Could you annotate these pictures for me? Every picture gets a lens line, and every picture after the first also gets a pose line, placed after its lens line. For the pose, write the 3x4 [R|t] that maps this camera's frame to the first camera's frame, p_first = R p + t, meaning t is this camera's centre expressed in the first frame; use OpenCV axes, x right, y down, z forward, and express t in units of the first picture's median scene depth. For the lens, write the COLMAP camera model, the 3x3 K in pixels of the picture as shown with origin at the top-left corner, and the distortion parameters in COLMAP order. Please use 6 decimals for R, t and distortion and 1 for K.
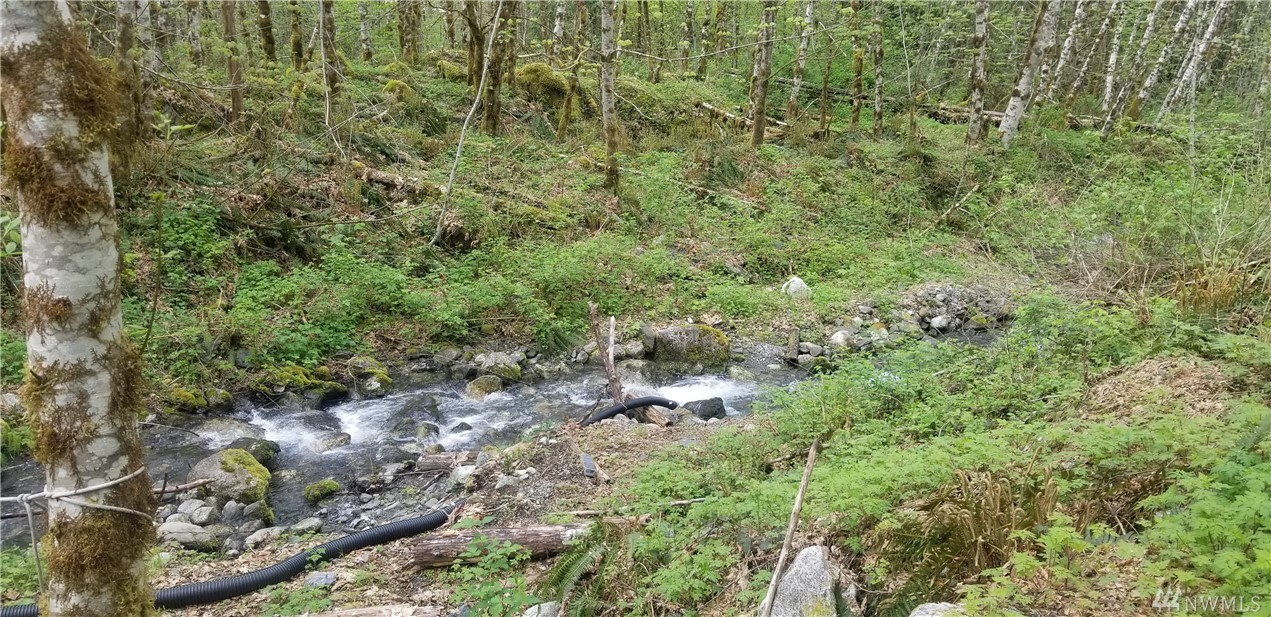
lens RADIAL K [[975.8, 0, 640.6], [0, 975.8, 285.6], [0, 0, 1]] dist [0.081110, -0.143754]
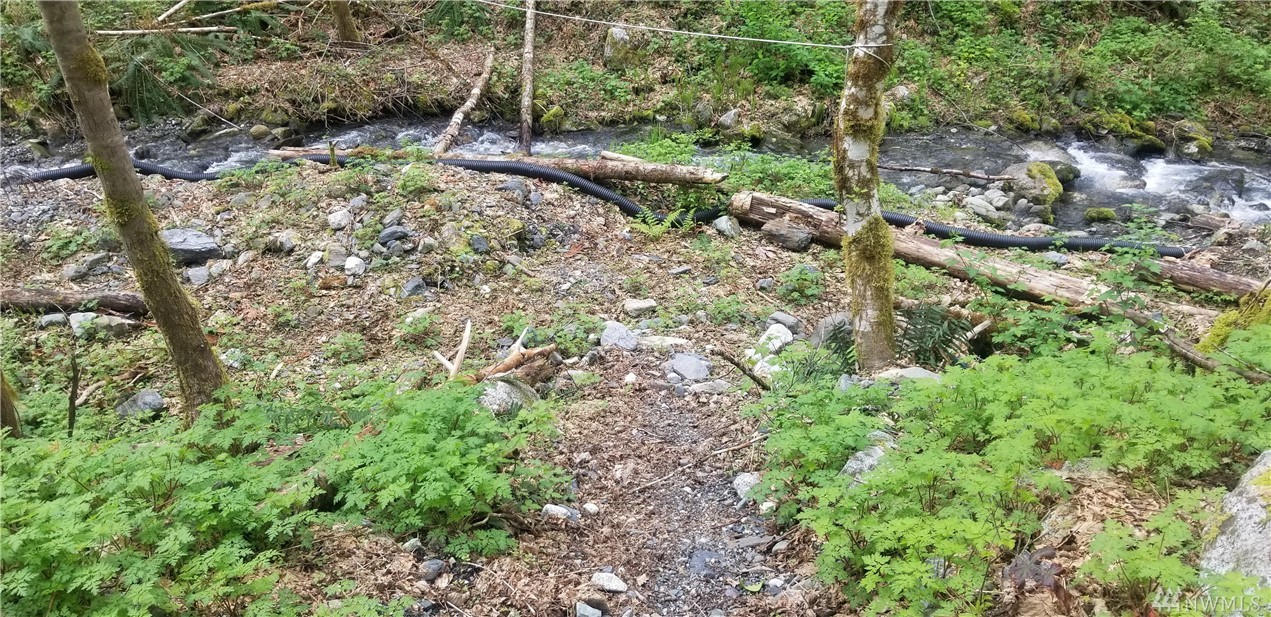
lens RADIAL K [[975.8, 0, 640.6], [0, 975.8, 285.6], [0, 0, 1]] dist [0.081110, -0.143754]
pose [[0.637165, 0.331993, -0.695558, 0.148021], [-0.162679, 0.940069, 0.299677, 0.019285], [0.753363, -0.077791, 0.652988, -0.161999]]
